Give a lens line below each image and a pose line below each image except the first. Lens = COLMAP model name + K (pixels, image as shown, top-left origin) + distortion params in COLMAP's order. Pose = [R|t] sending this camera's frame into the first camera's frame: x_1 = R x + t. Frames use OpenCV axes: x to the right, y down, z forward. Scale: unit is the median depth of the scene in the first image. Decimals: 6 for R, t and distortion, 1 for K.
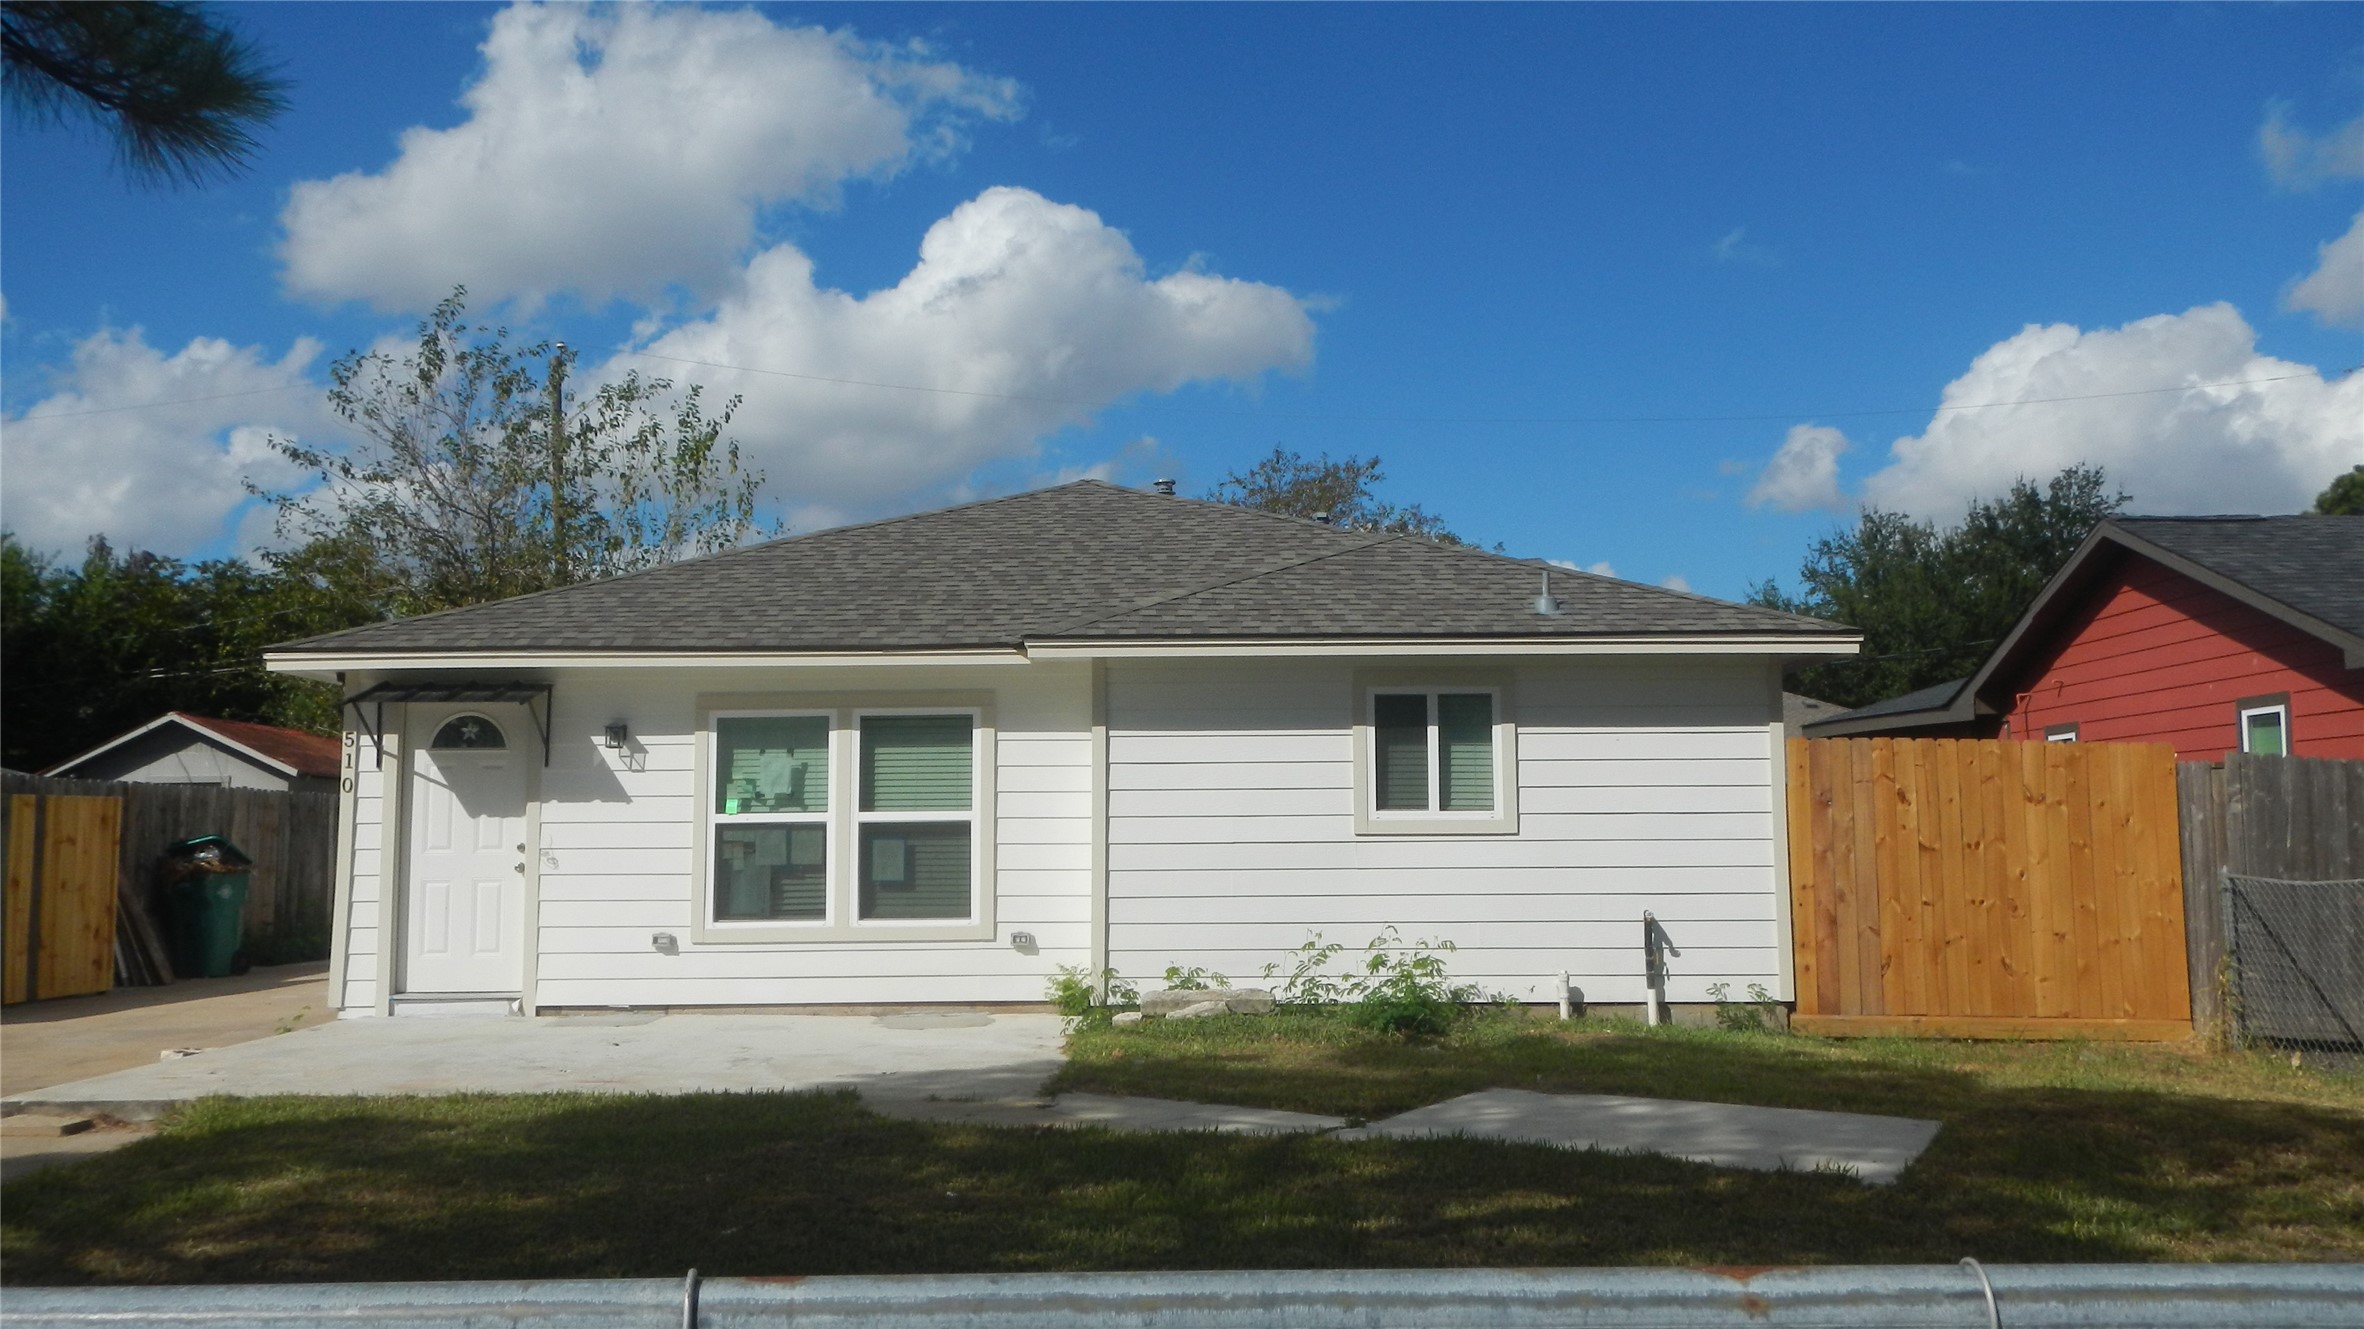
lens RADIAL K [[1888.2, 0, 1182.0], [0, 1888.2, 664.5], [0, 0, 1]] dist [0.027937, -0.006374]
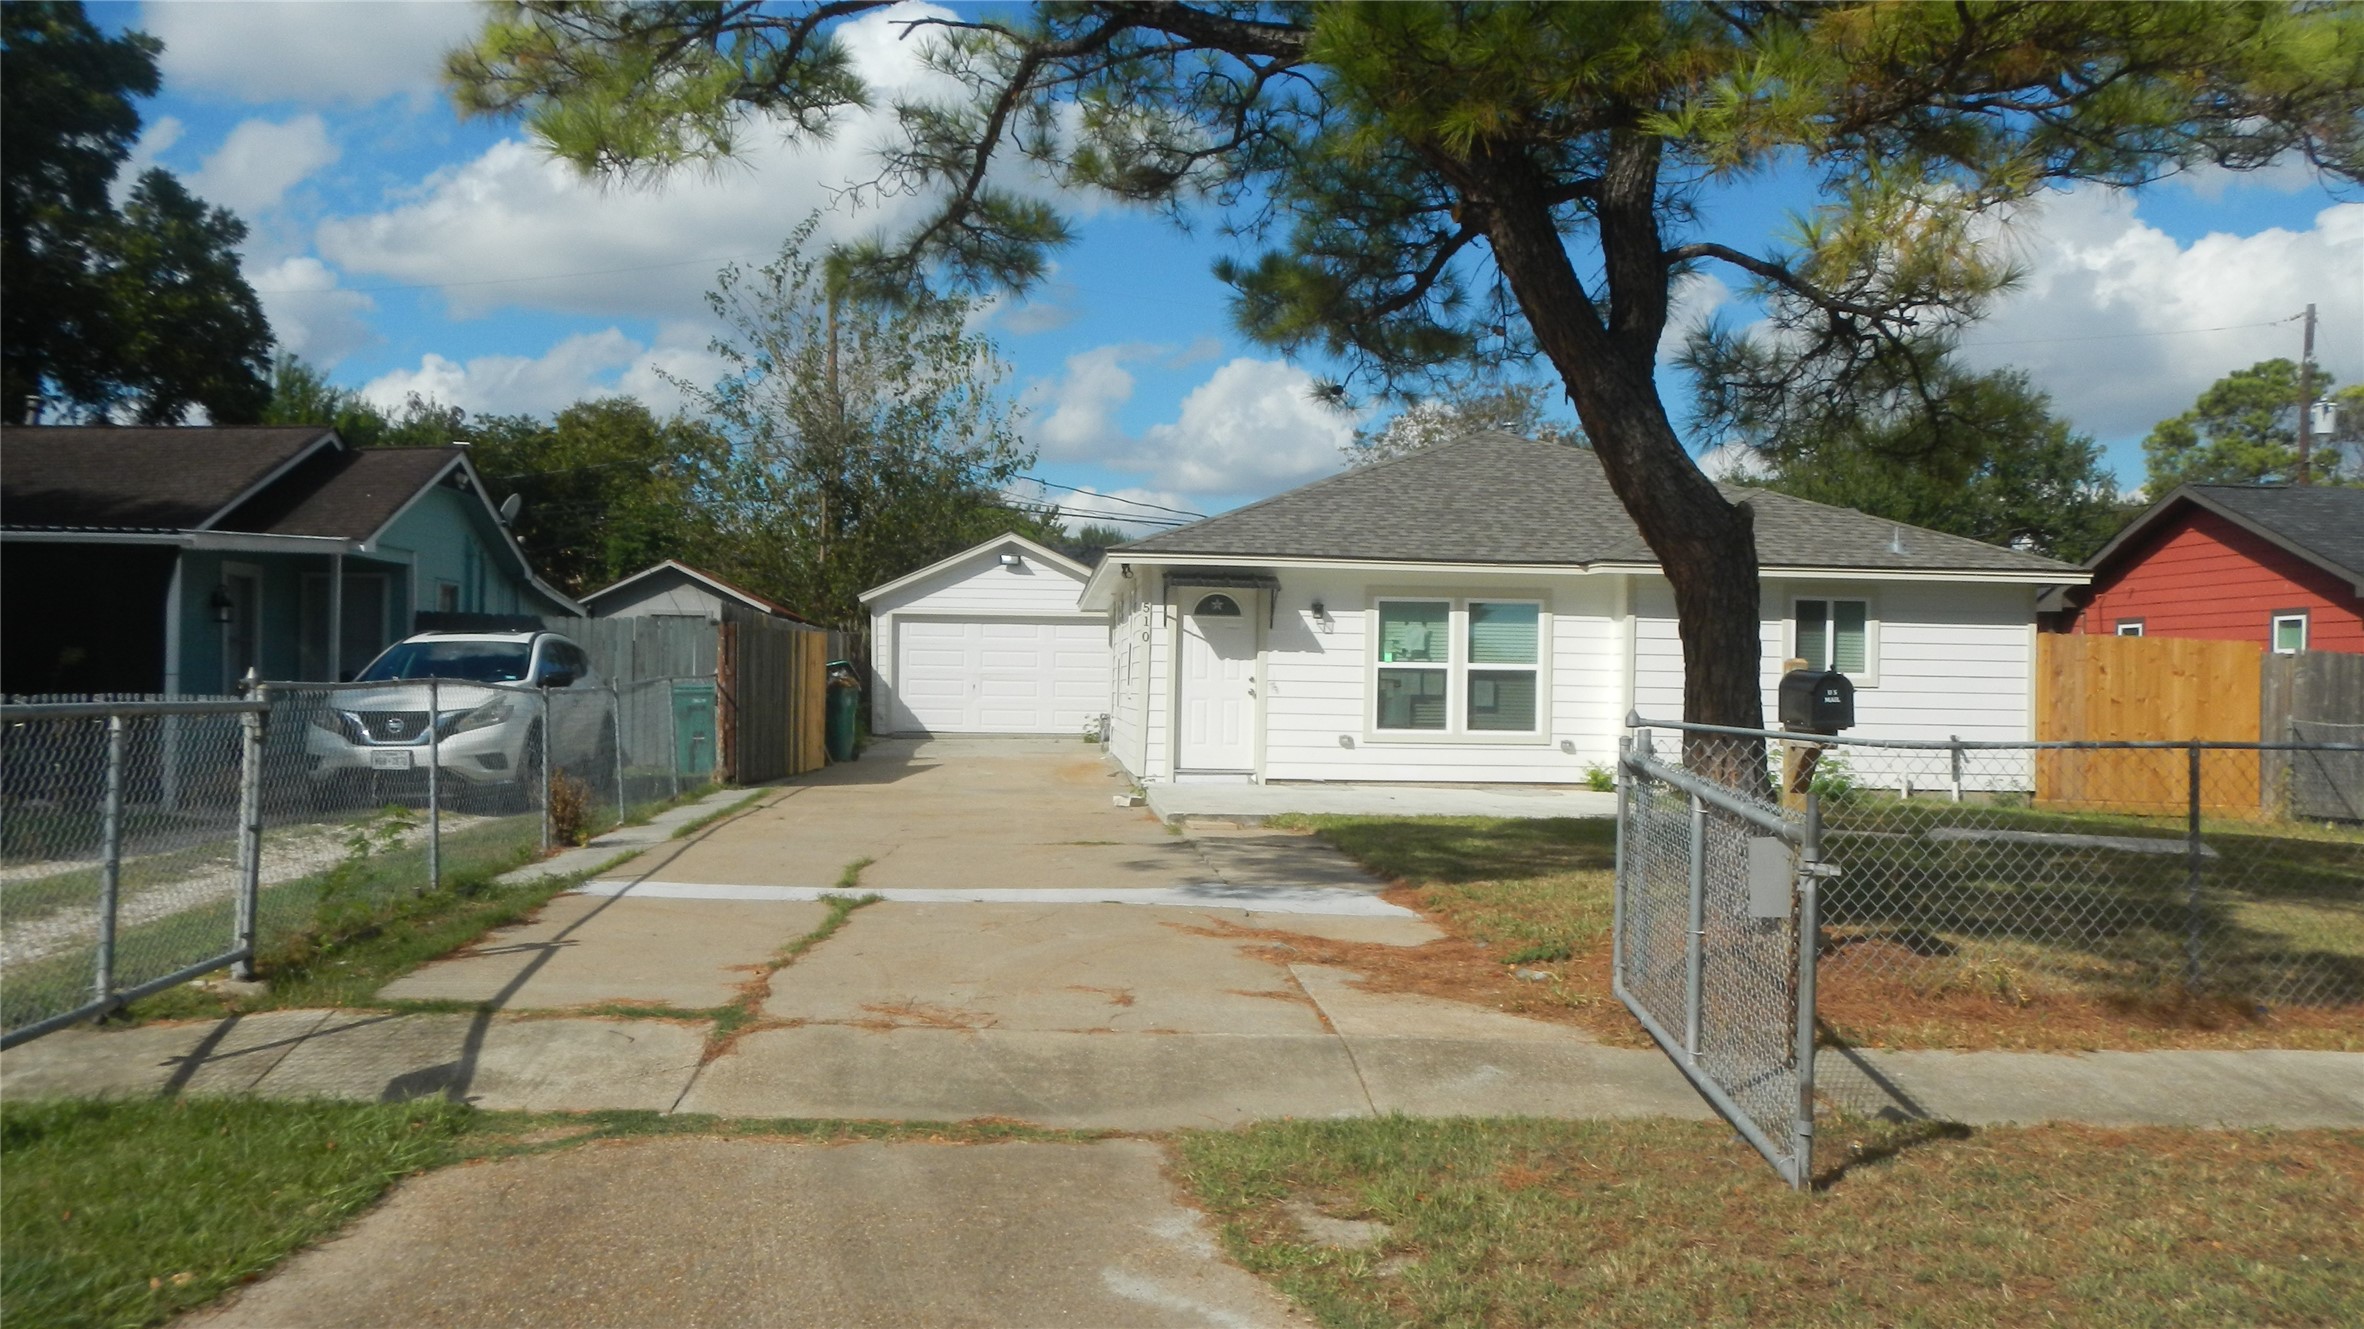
lens RADIAL K [[1944.2, 0, 1182.0], [0, 1944.2, 664.5], [0, 0, 1]] dist [0.014720, 0.005688]
pose [[0.996566, 0.025739, 0.078703, -0.537971], [-0.032539, 0.995731, 0.086378, -0.054480], [-0.076144, -0.088642, 0.993149, -0.610095]]
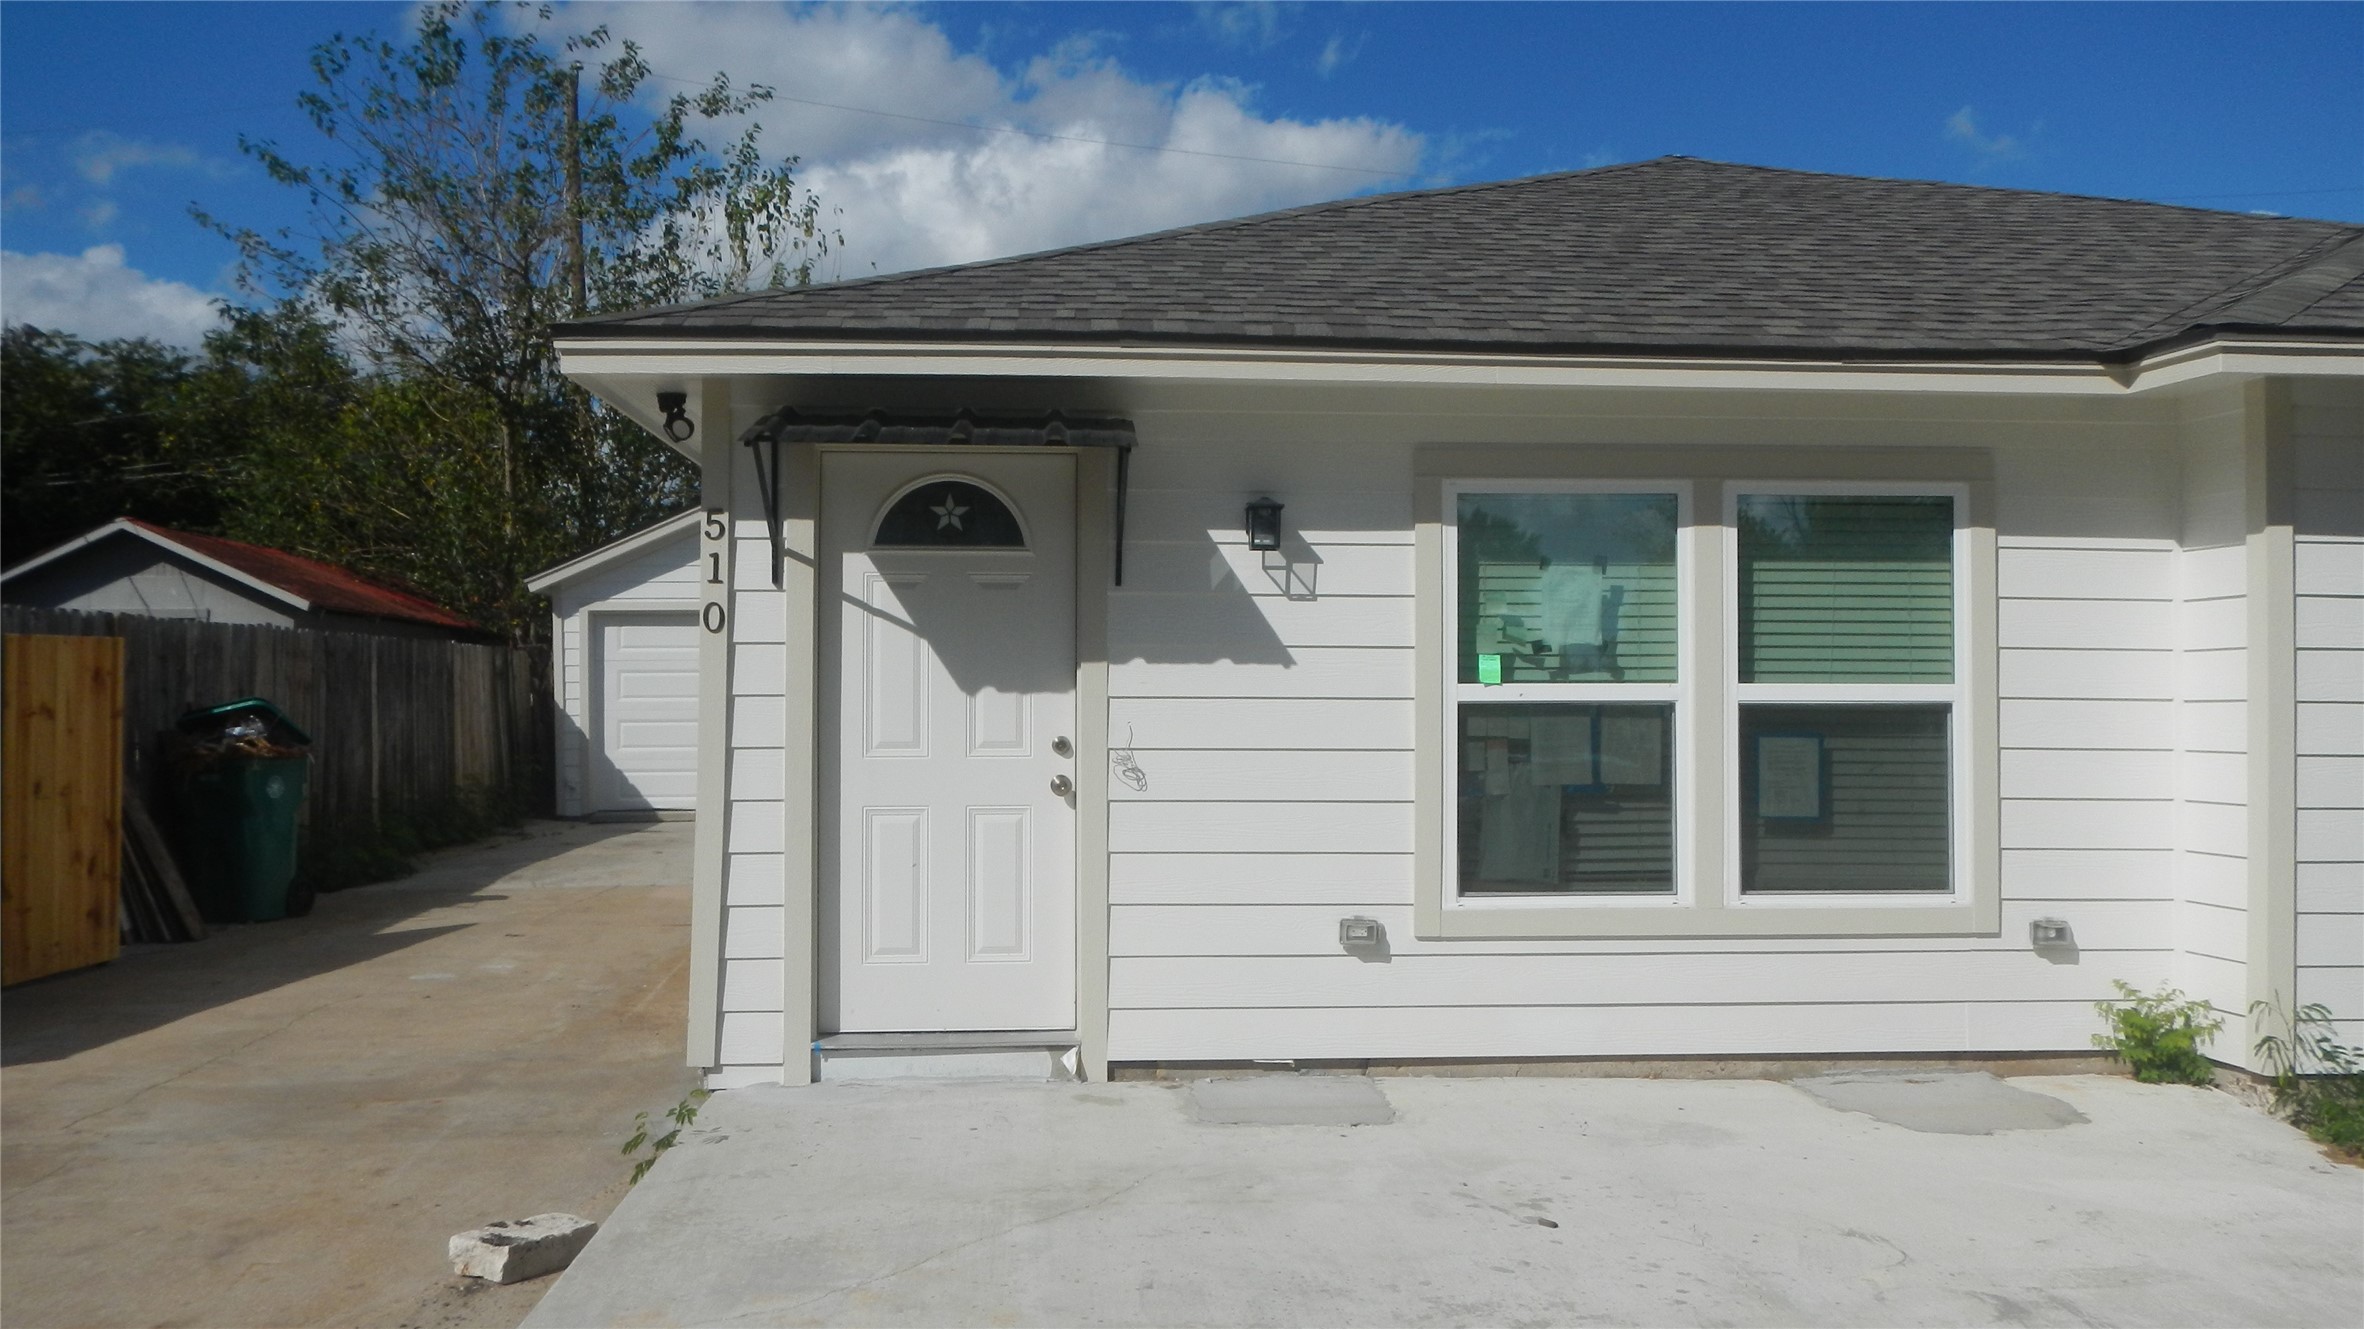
lens RADIAL K [[1860.4, 0, 1216.0], [0, 1860.4, 661.6], [0, 0, 1]] dist [0.040330, -0.037307]
pose [[0.996084, 0.009720, 0.087881, -0.353793], [-0.016331, 0.997063, 0.074820, 0.036650], [-0.086895, -0.075962, 0.993317, 0.510055]]
